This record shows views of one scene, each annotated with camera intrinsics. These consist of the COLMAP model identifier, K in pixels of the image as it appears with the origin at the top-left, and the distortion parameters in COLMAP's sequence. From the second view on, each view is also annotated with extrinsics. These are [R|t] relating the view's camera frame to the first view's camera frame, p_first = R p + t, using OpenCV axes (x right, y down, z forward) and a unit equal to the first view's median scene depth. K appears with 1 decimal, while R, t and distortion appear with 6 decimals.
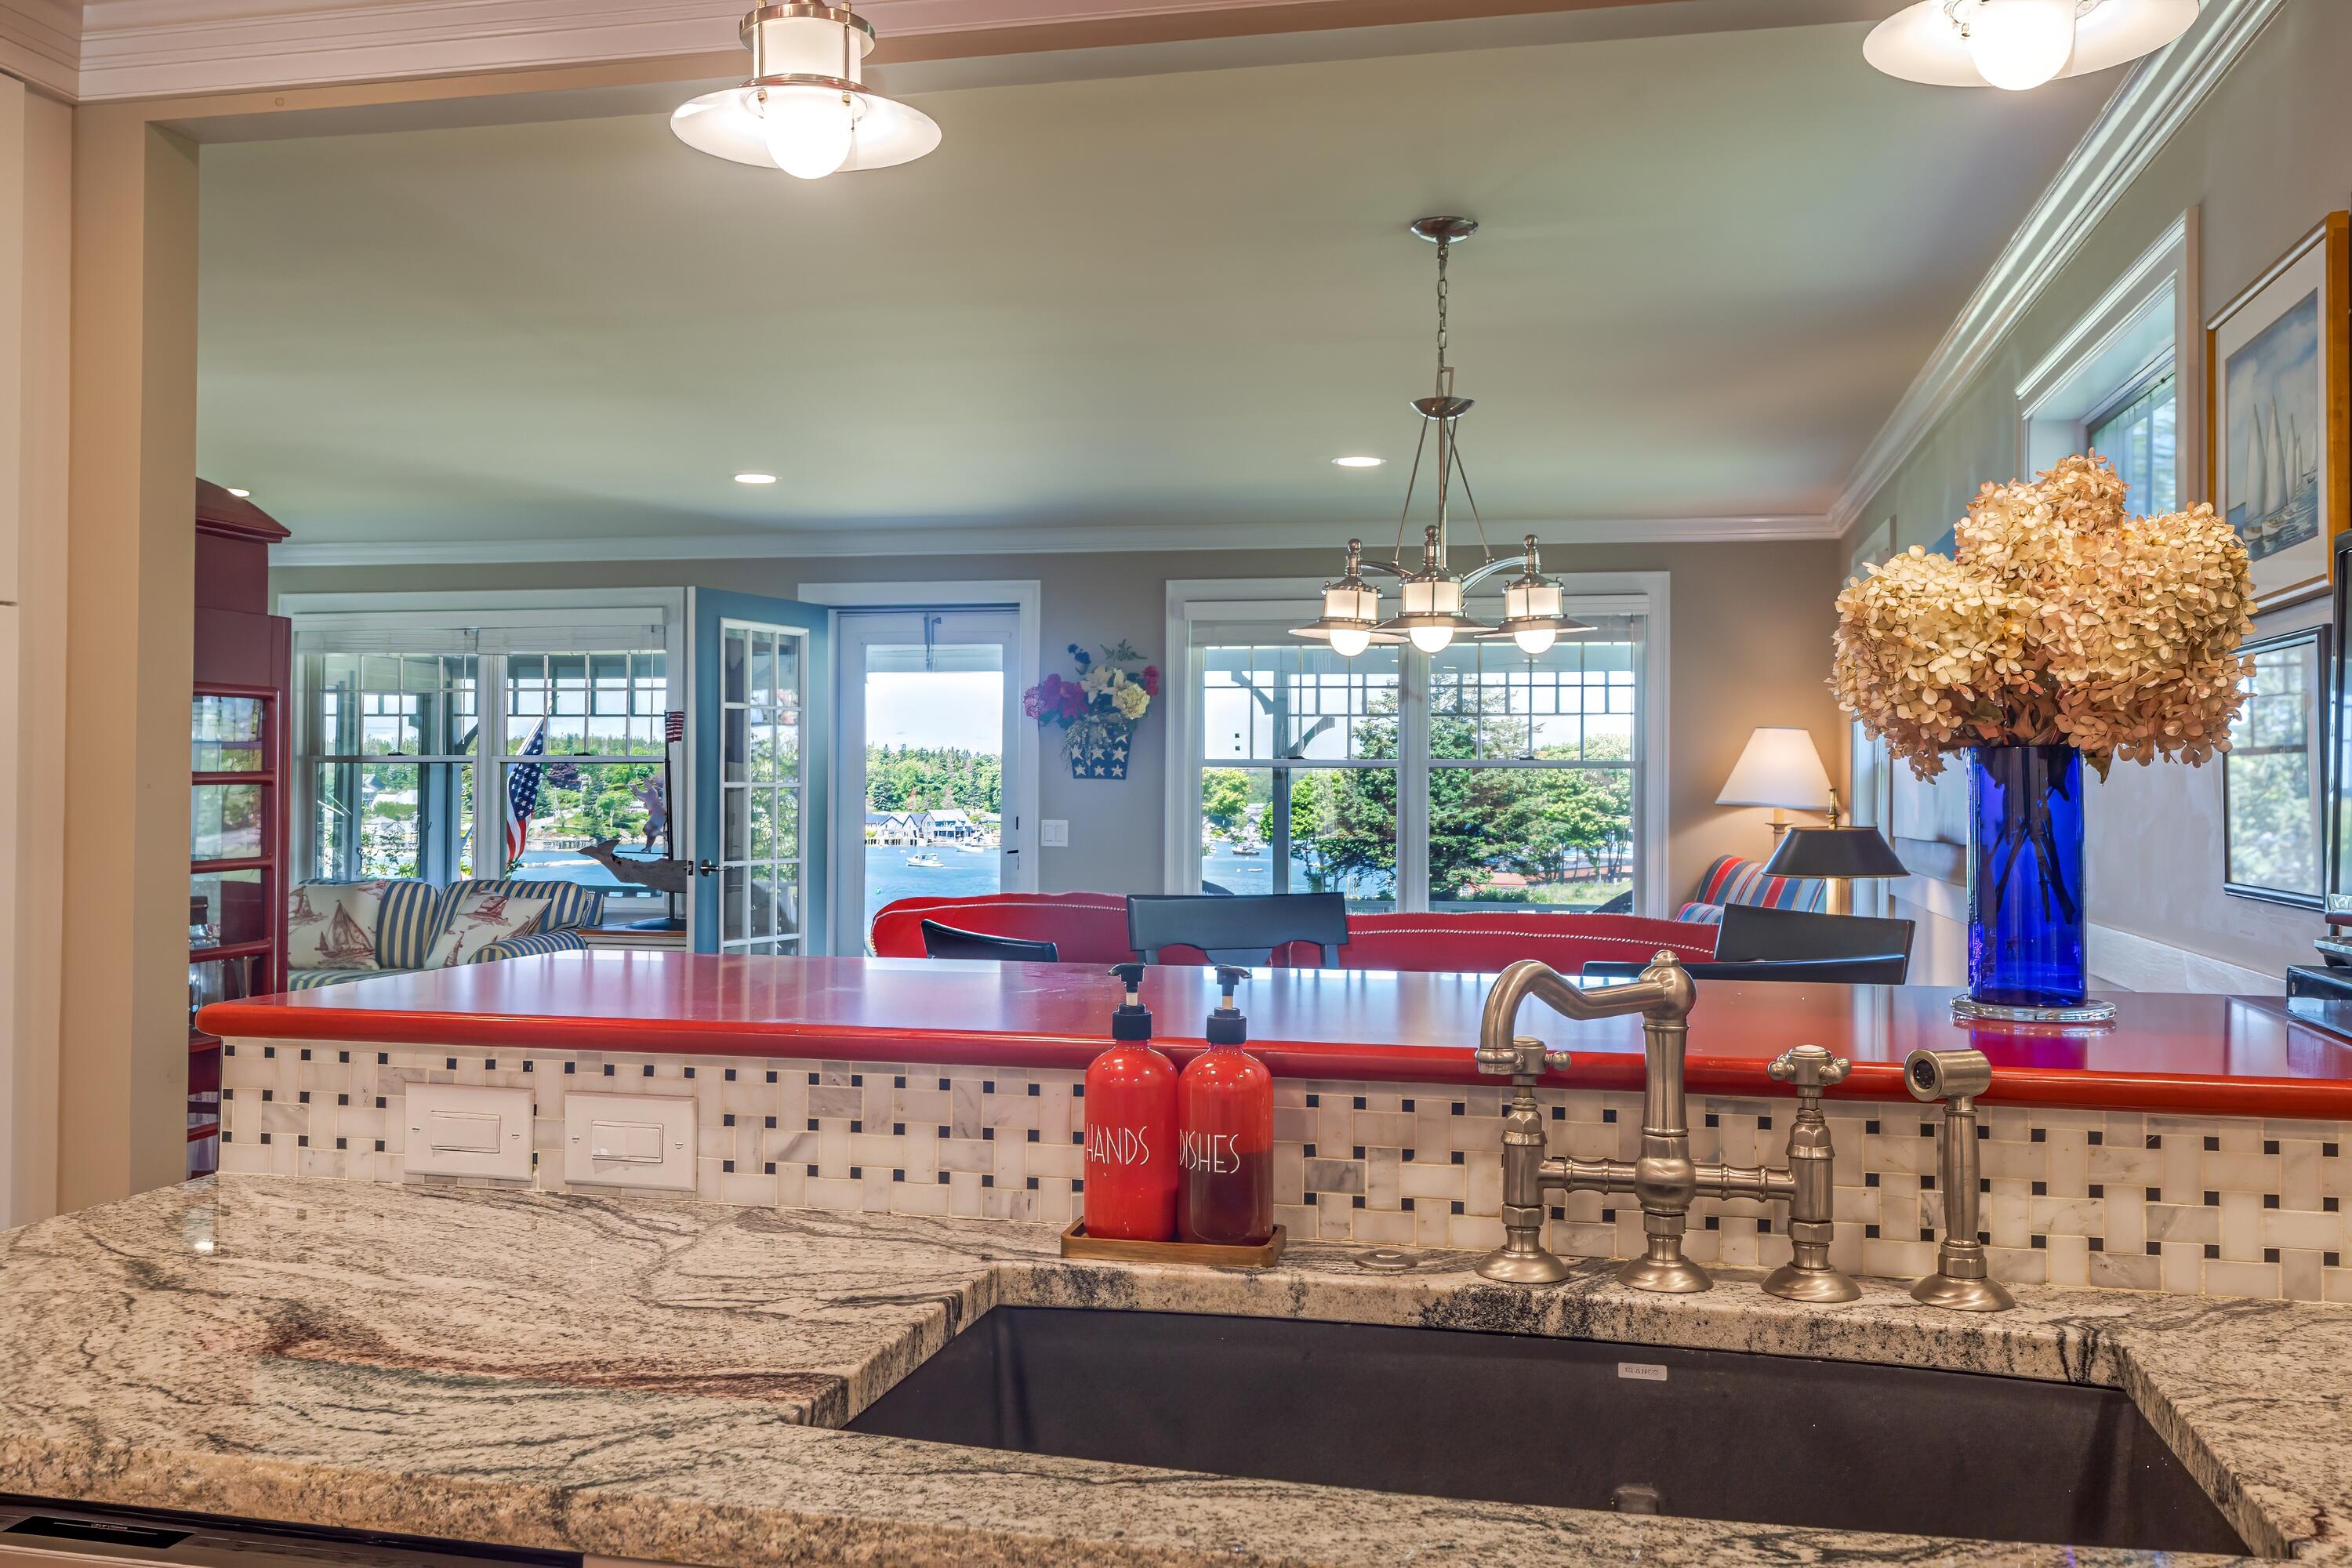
lens RADIAL K [[1971.4, 0, 1174.2], [0, 1971.4, 775.8], [0, 0, 1]] dist [0.008325, 0.001946]
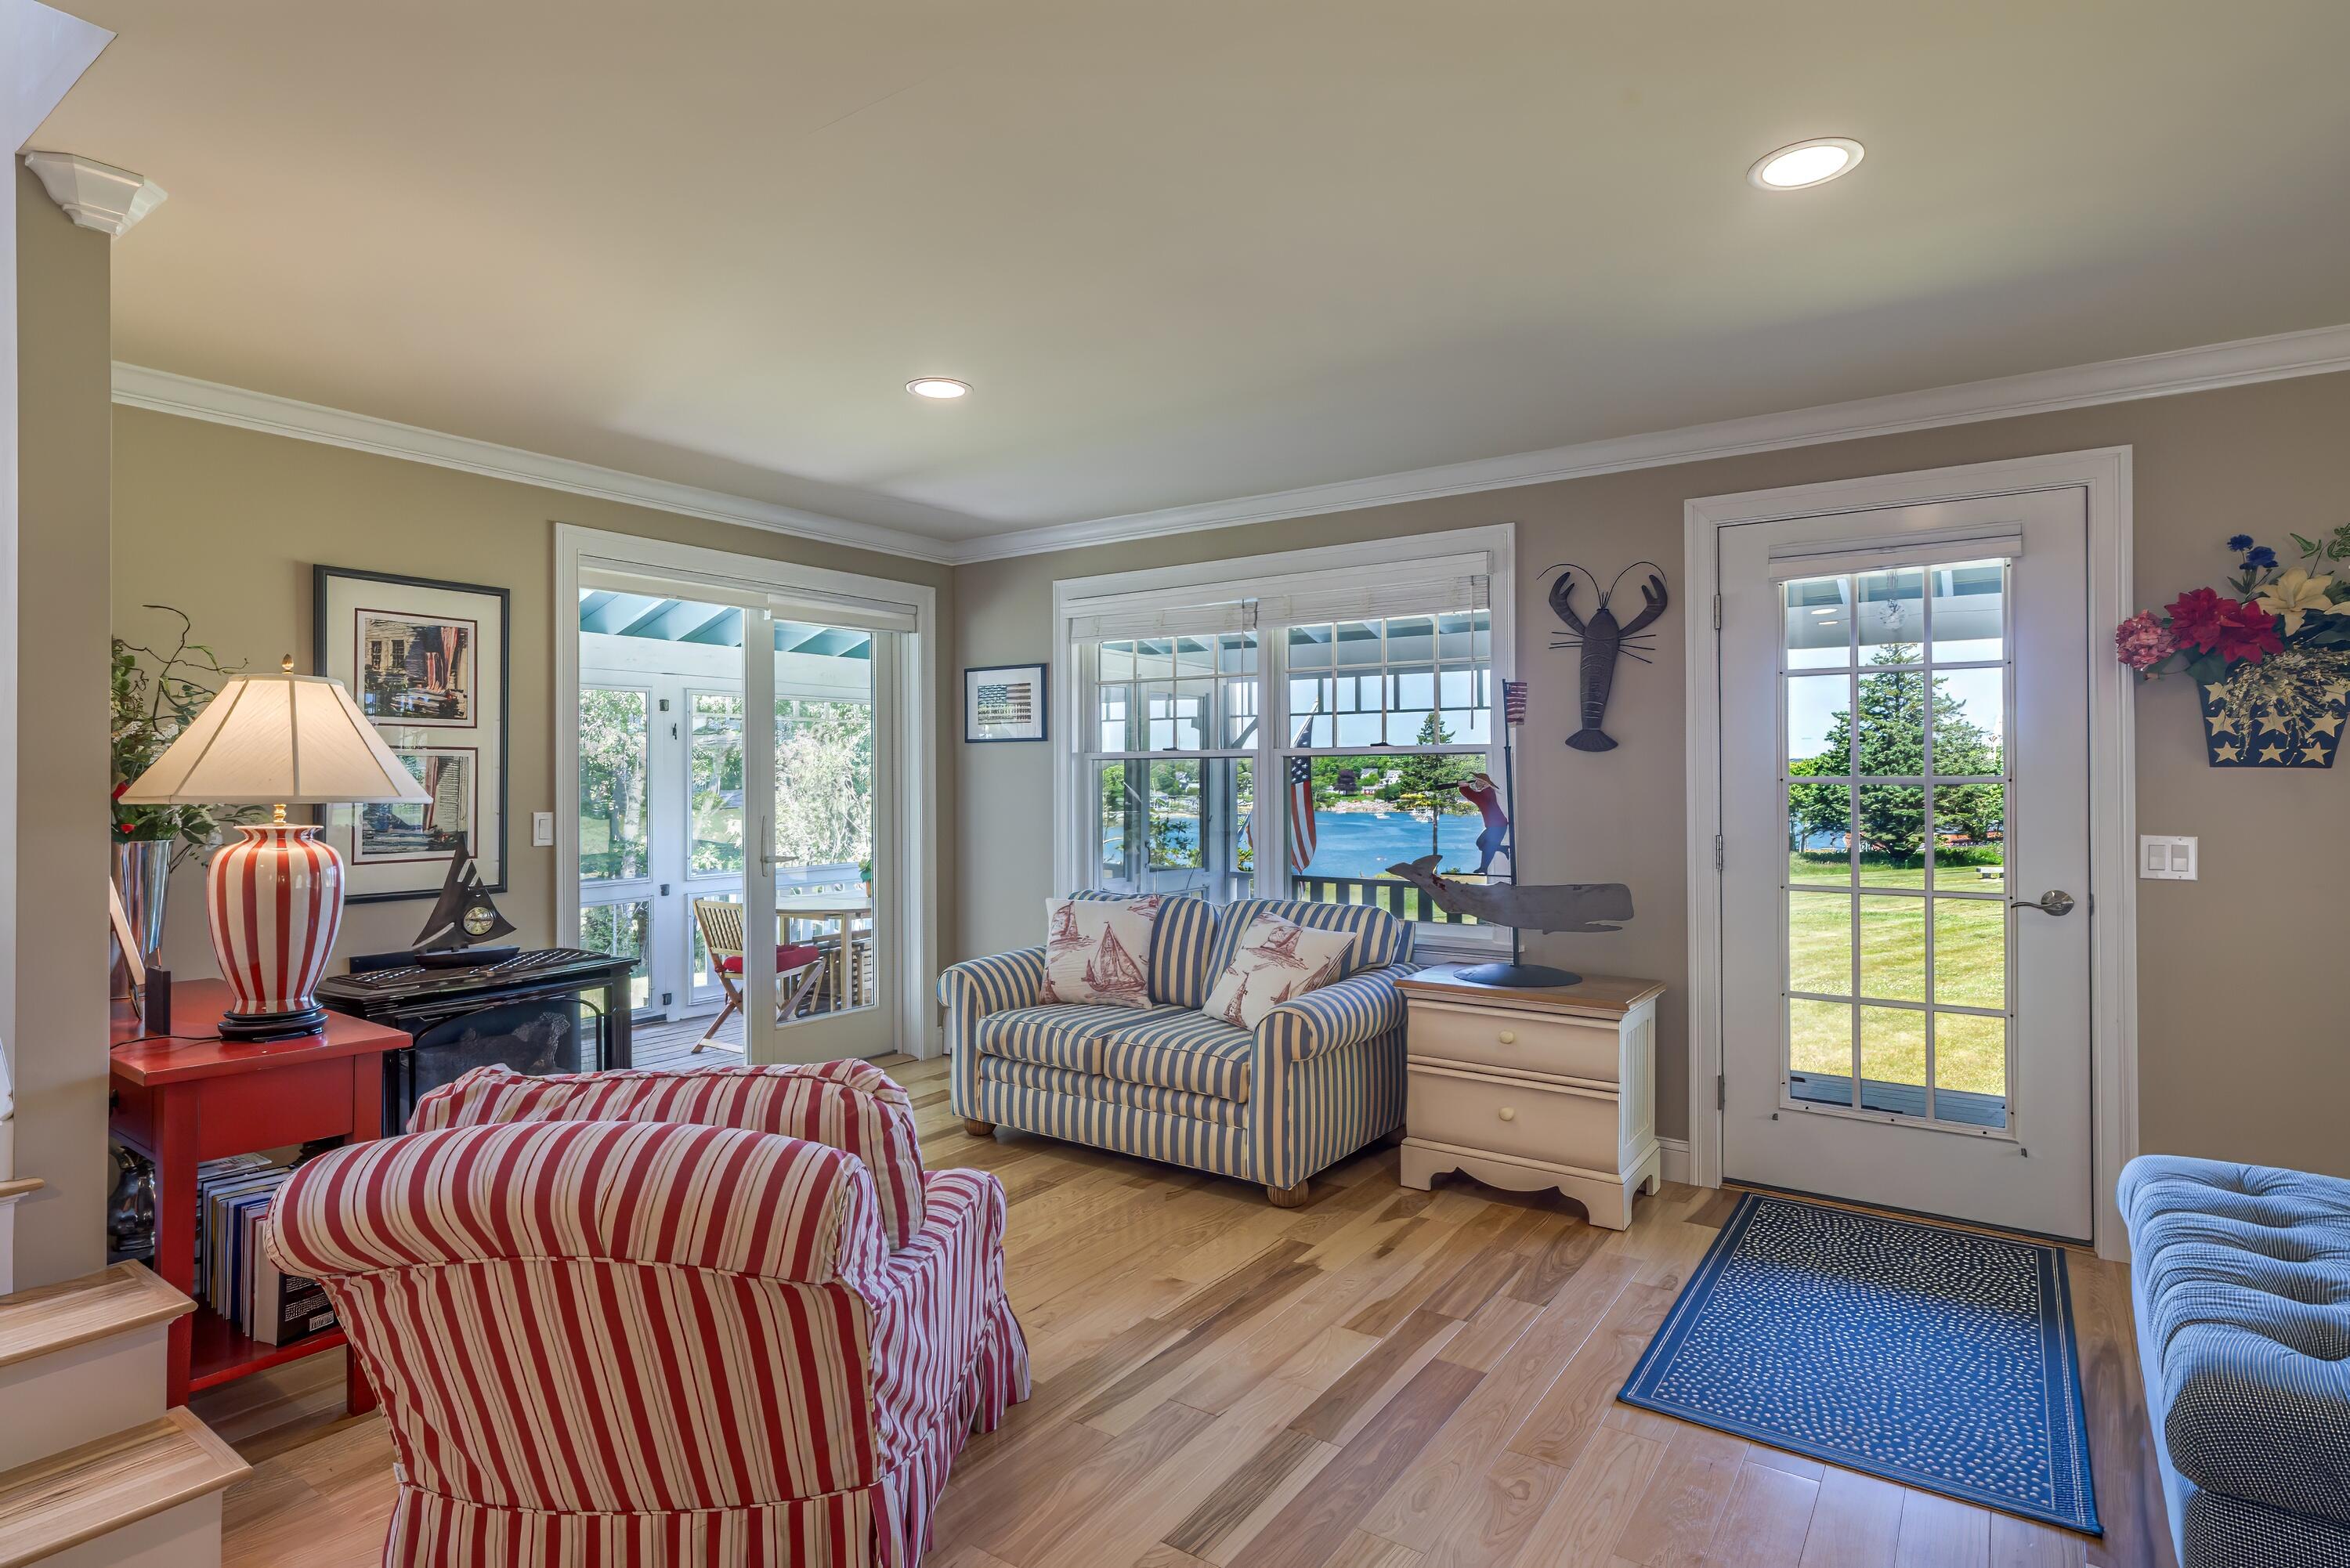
lens RADIAL K [[1182.8, 0, 1187.8], [0, 1182.8, 784.3], [0, 0, 1]] dist [-0.010838, 0.000272]
pose [[0.927834, -0.006392, -0.372939, -0.279865], [0.010845, 0.999893, 0.009845, -0.000480], [0.372836, -0.013179, 0.927803, 0.753686]]
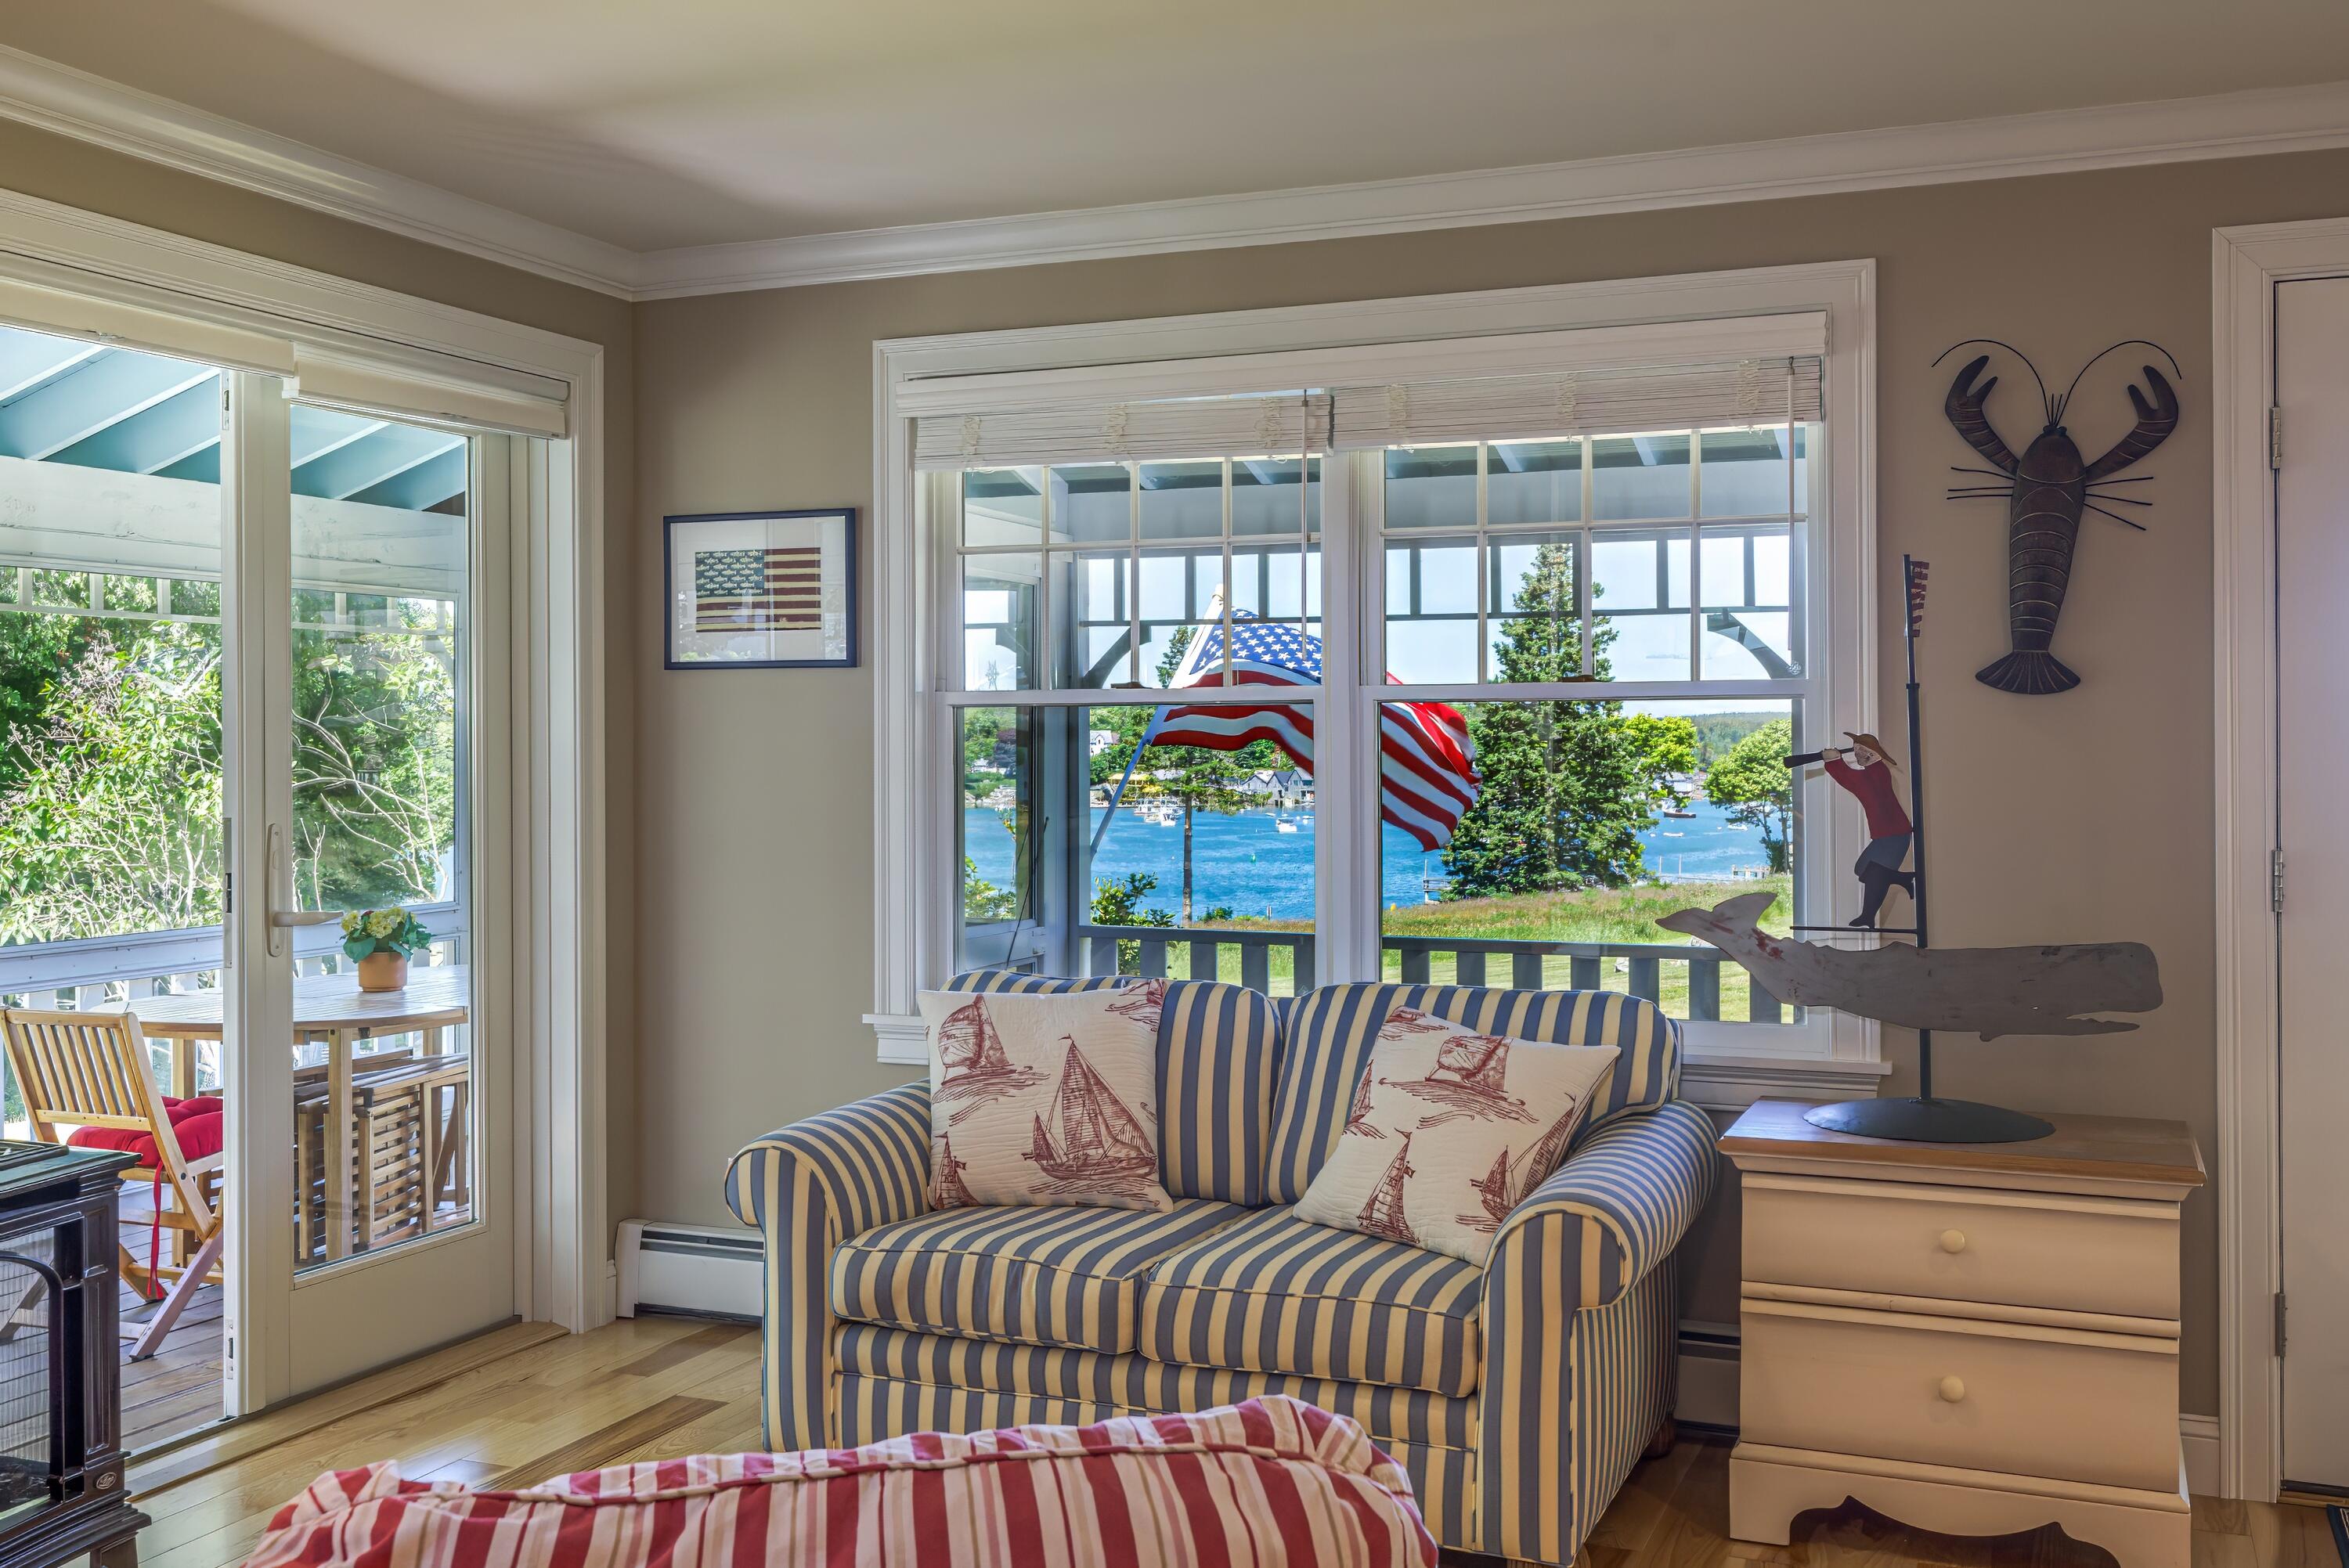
lens RADIAL K [[2189.8, 0, 1180.6], [0, 2189.8, 762.5], [0, 0, 1]] dist [0.001541, 0.000000]
pose [[0.985377, -0.005847, -0.170287, -0.445400], [0.008503, 0.999853, 0.014875, -0.001384], [0.170175, -0.016105, 0.985282, 0.764610]]
